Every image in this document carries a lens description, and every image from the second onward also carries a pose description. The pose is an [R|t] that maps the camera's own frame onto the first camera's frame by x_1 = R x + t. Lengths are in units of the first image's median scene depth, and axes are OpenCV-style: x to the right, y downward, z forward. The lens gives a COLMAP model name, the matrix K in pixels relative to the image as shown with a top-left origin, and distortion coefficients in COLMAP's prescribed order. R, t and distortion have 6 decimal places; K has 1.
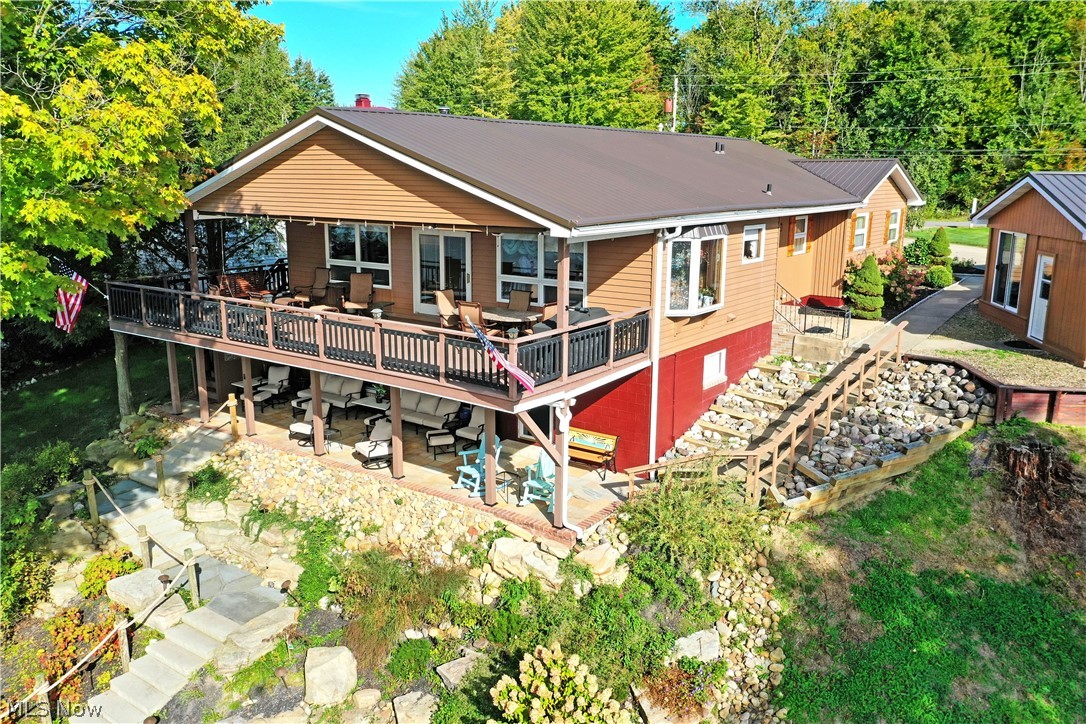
lens RADIAL K [[862.4, 0, 543.3], [0, 862.4, 361.2], [0, 0, 1]] dist [0.025030, 0.001355]
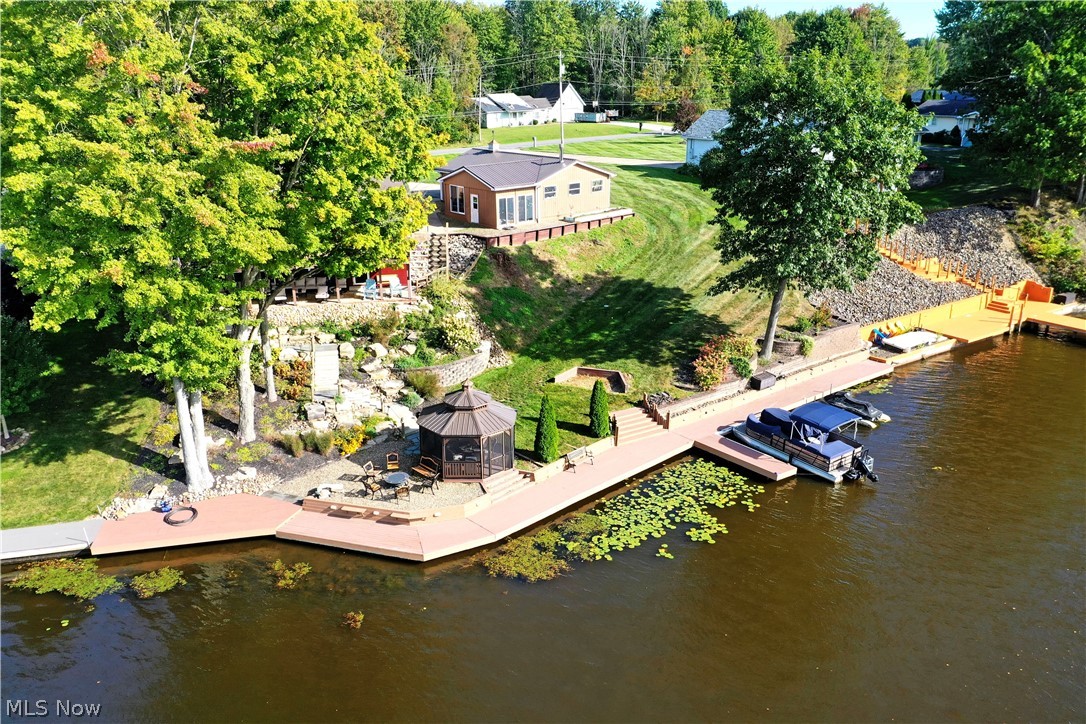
lens RADIAL K [[862.4, 0, 544.0], [0, 862.4, 361.3], [0, 0, 1]] dist [0.025030, 0.001355]
pose [[0.666466, -0.254409, 0.700785, -1.791692], [0.170461, 0.967075, 0.188968, -0.102083], [-0.725786, -0.006484, 0.687889, -1.473866]]
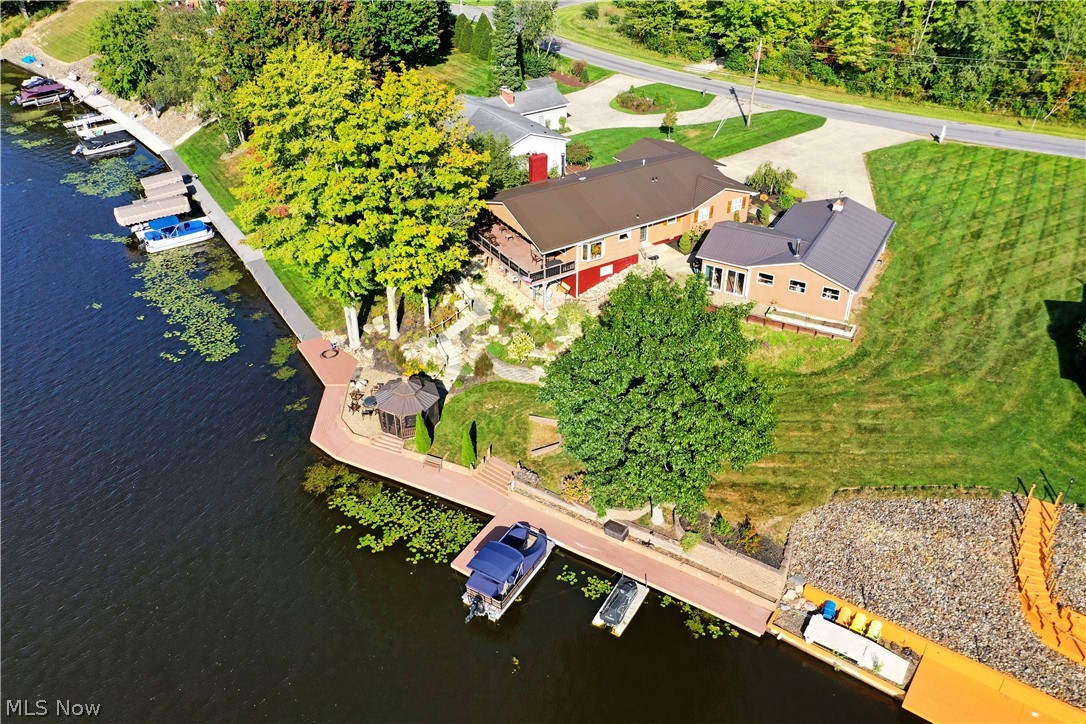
lens RADIAL K [[862.4, 0, 542.9], [0, 862.4, 362.4], [0, 0, 1]] dist [0.025030, 0.001355]
pose [[0.925128, 0.195244, -0.325603, 1.345556], [-0.064331, 0.925845, 0.372389, -1.074038], [0.374165, -0.323561, 0.869085, -2.628267]]
